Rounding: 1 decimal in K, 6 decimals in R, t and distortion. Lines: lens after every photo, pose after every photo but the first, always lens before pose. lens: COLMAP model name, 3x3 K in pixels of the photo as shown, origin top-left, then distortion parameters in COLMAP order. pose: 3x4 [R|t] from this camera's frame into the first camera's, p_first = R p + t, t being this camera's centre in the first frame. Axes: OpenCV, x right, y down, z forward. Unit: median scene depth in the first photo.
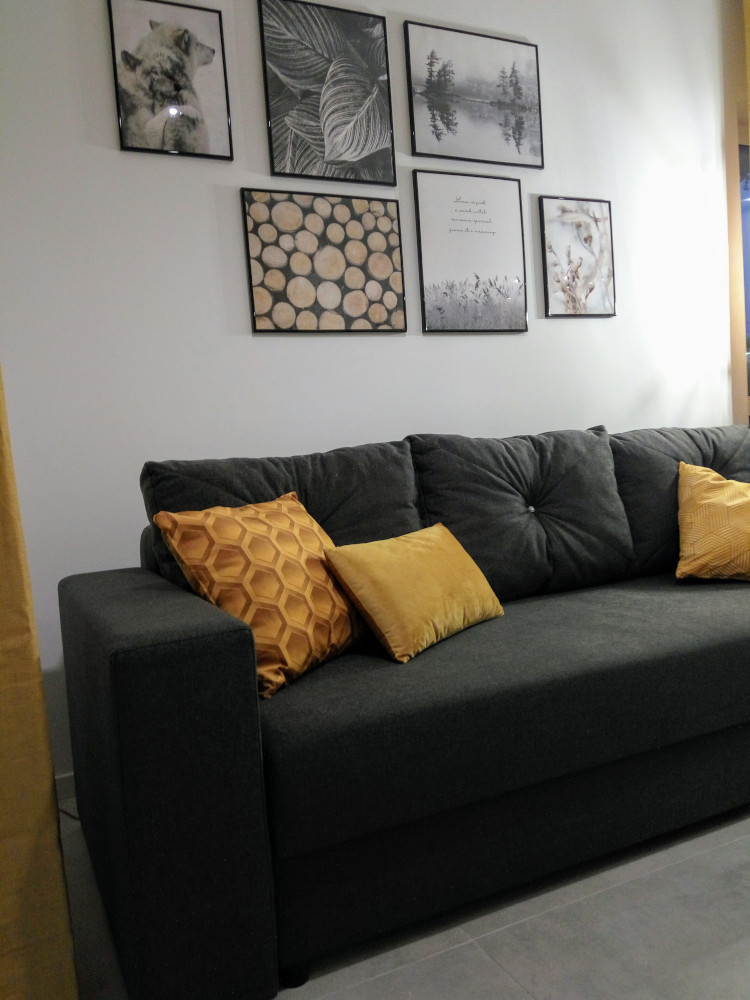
lens RADIAL K [[790.9, 0, 373.3], [0, 790.9, 499.6], [0, 0, 1]] dist [0.104180, -0.141862]
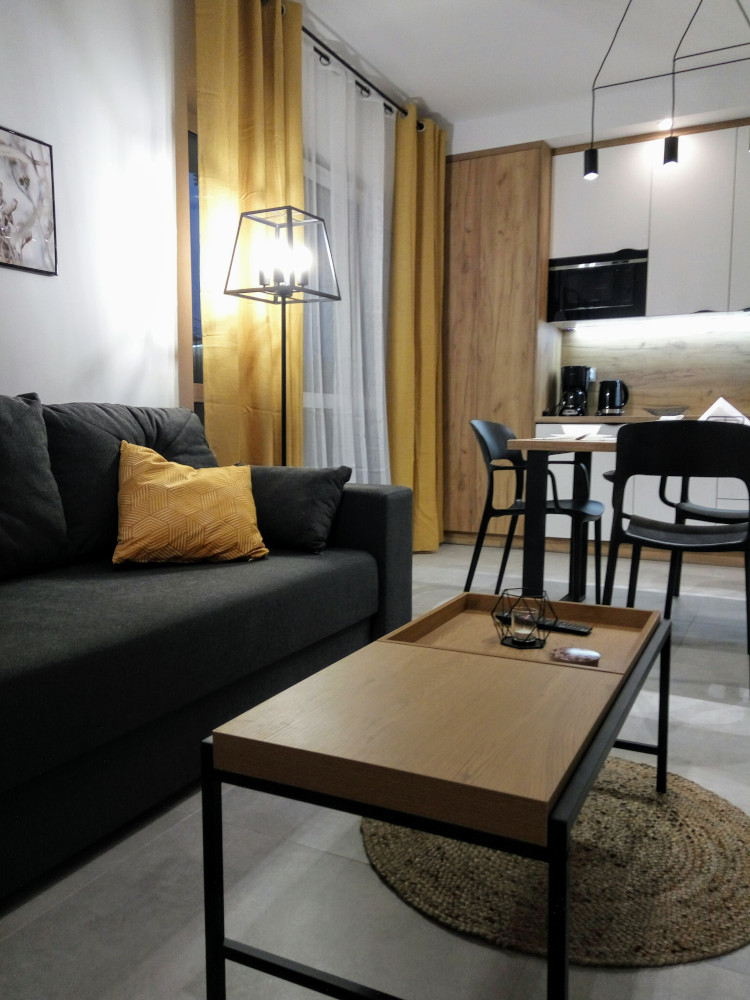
lens RADIAL K [[790.9, 0, 373.3], [0, 790.9, 499.6], [0, 0, 1]] dist [0.104180, -0.141862]
pose [[0.796591, 0.013512, 0.604368, 0.050092], [-0.025109, 0.999627, 0.010746, 0.004940], [-0.603998, -0.023735, 0.796633, 0.067919]]
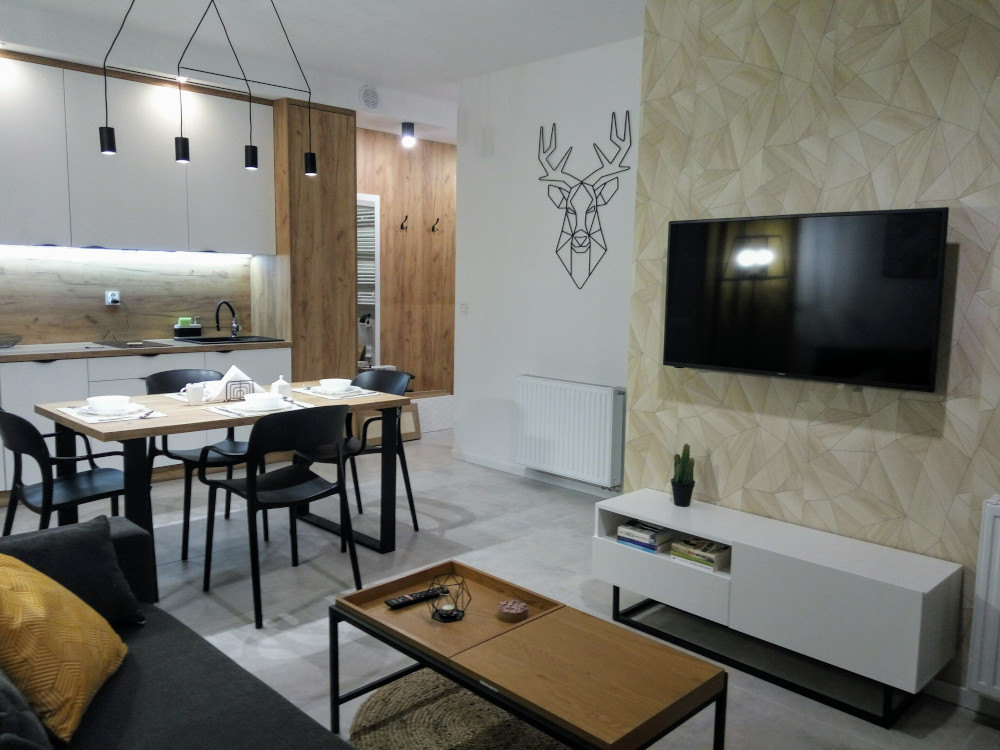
lens RADIAL K [[790.9, 0, 498.1], [0, 790.9, 375.9], [0, 0, 1]] dist [0.104180, -0.141862]
pose [[-0.318518, -0.052687, 0.946452, -0.331544], [0.055498, 0.995705, 0.074106, -0.213330], [-0.946291, 0.076130, -0.314225, 0.734071]]
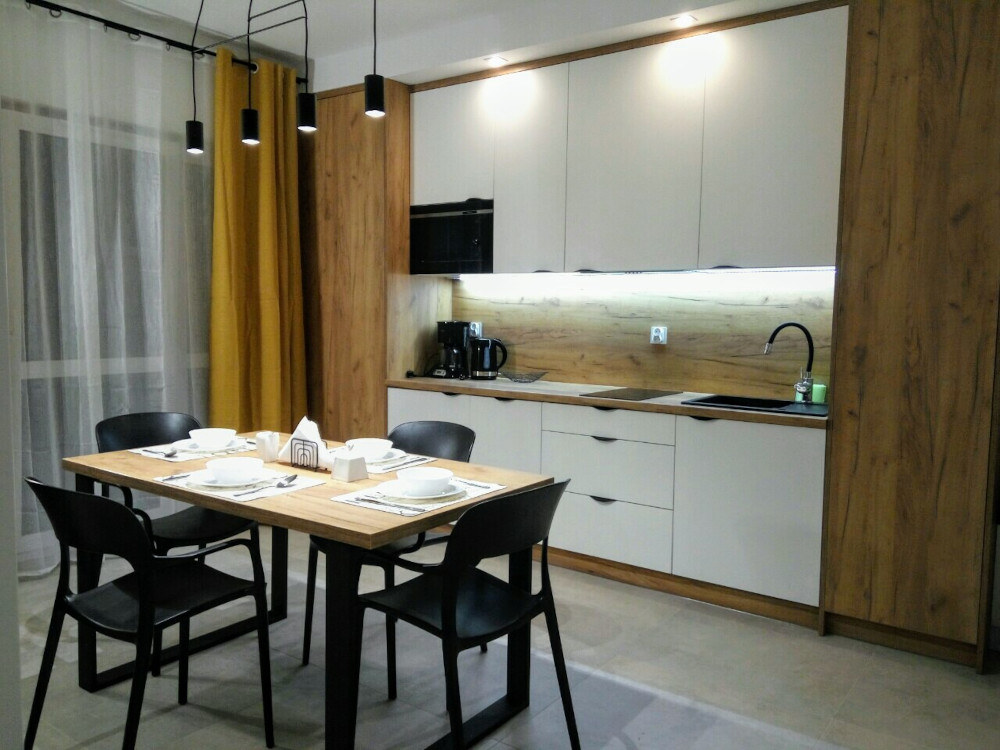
lens RADIAL K [[790.9, 0, 498.1], [0, 790.9, 375.9], [0, 0, 1]] dist [0.104180, -0.141862]
pose [[0.877259, 0.041623, 0.478209, 0.950101], [-0.049409, 0.998772, 0.003708, -0.222169], [-0.477467, -0.026881, 0.878238, -0.290058]]
